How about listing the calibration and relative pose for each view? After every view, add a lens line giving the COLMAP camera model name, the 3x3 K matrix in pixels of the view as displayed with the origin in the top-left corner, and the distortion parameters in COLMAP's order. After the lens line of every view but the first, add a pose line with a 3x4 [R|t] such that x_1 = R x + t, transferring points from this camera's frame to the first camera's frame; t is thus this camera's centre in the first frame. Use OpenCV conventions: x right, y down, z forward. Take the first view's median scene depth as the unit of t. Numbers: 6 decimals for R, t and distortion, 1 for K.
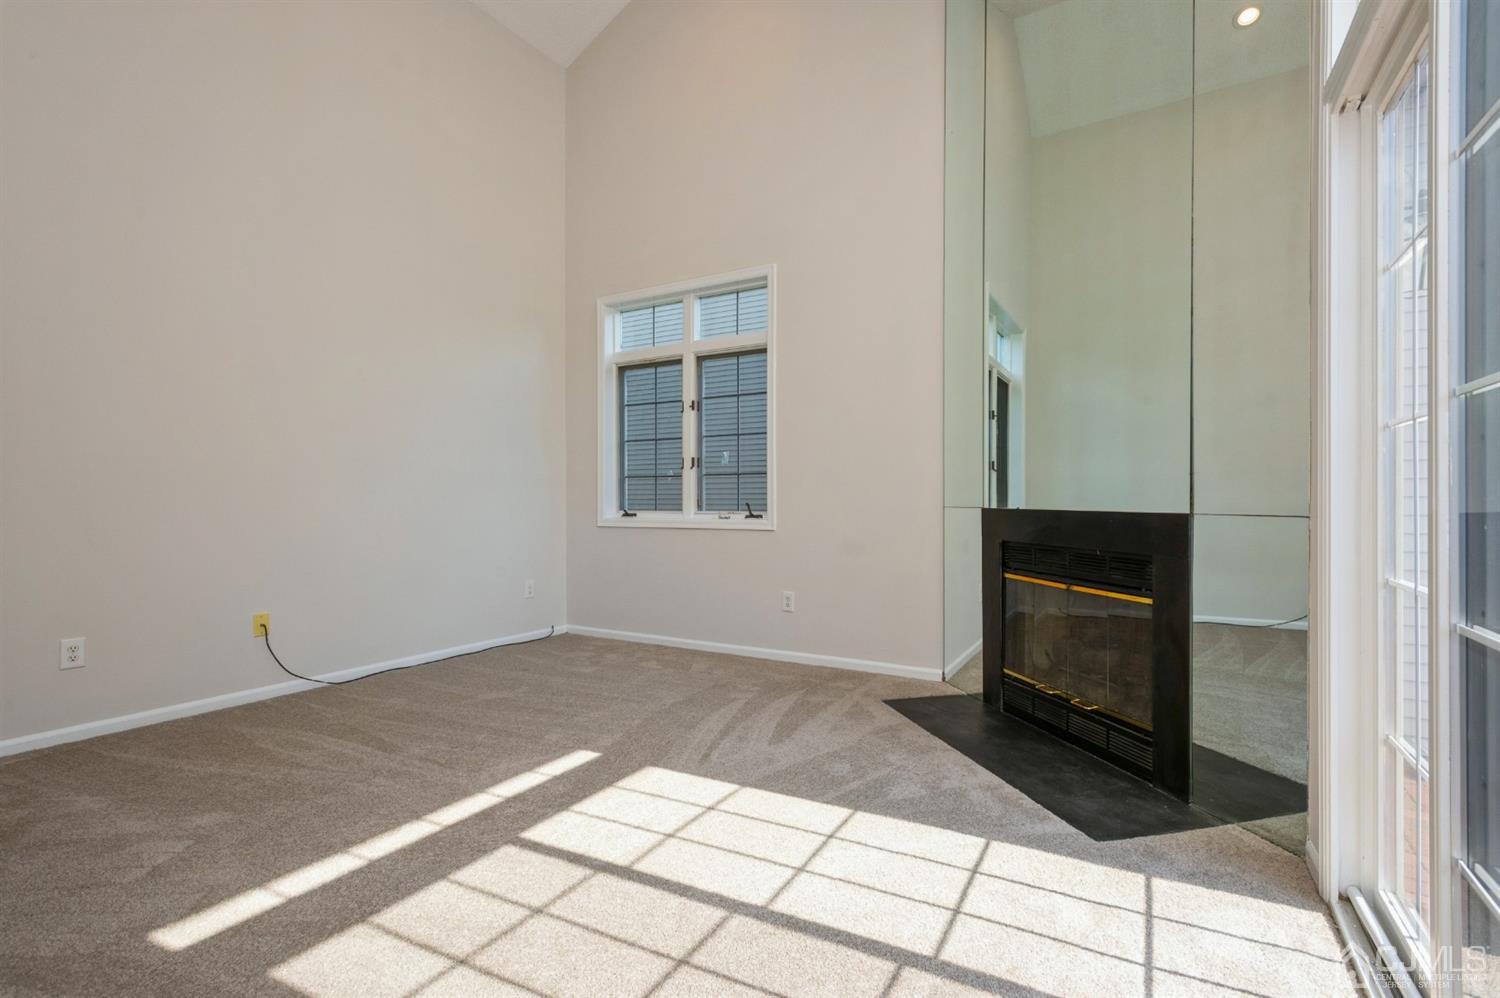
lens RADIAL K [[702.3, 0, 738.7], [0, 702.3, 503.7], [0, 0, 1]] dist [0.008254, -0.000156]
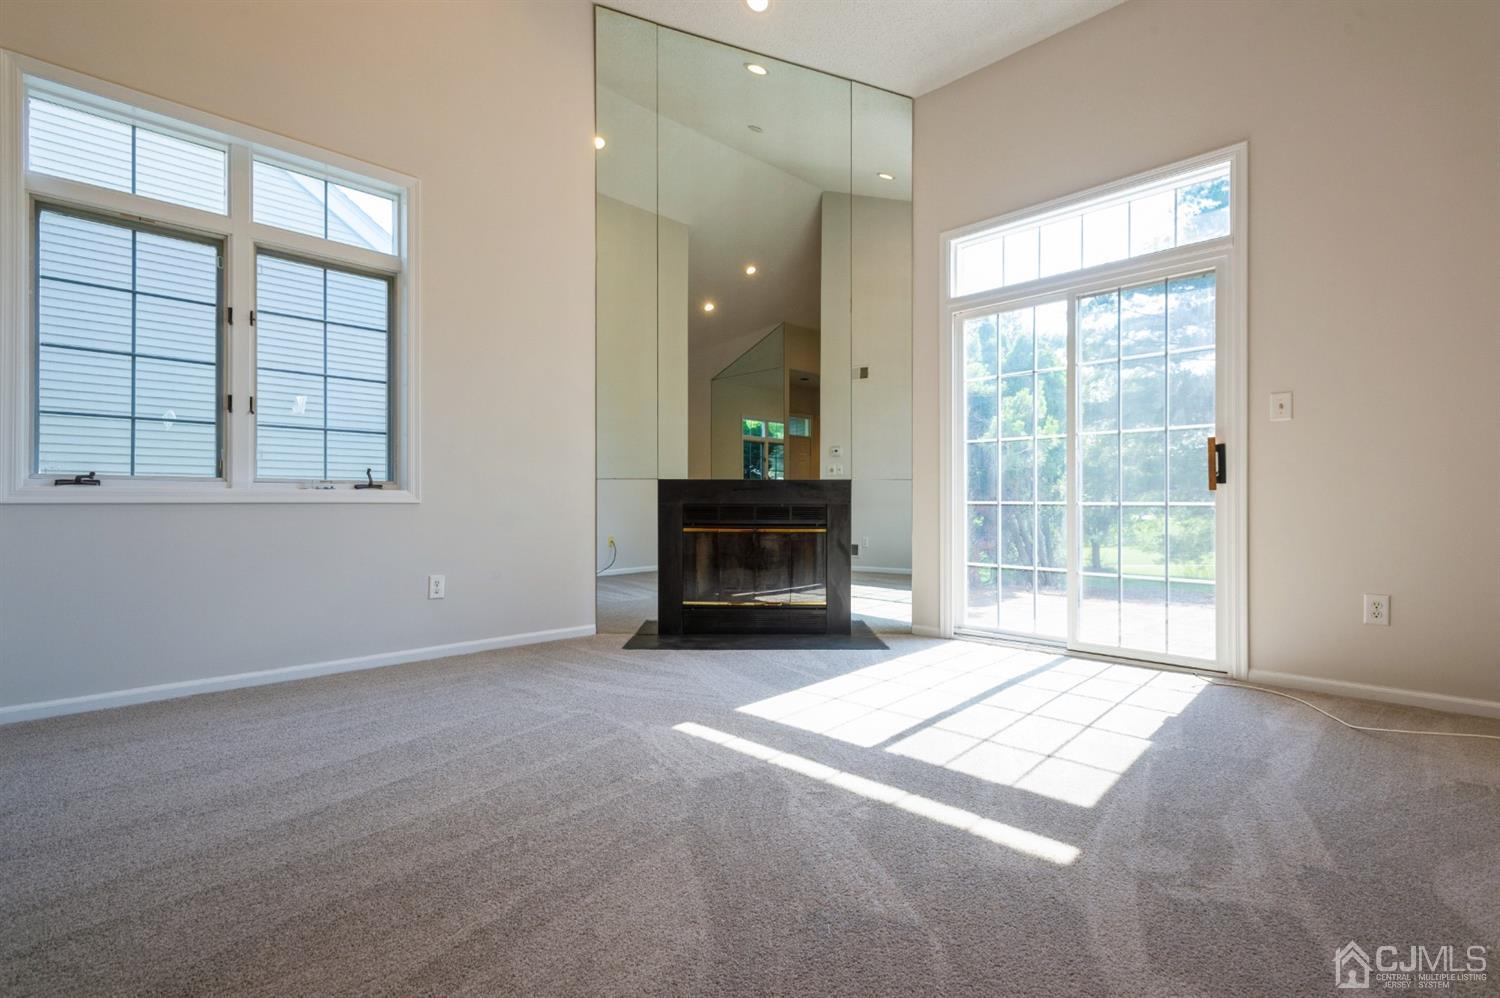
lens RADIAL K [[702.3, 0, 759.6], [0, 702.3, 509.9], [0, 0, 1]] dist [0.008254, -0.000156]
pose [[0.237395, -0.012472, 0.971333, -1.150361], [0.001270, 0.999921, 0.012529, 0.063090], [-0.971412, -0.001741, 0.237392, 0.722824]]
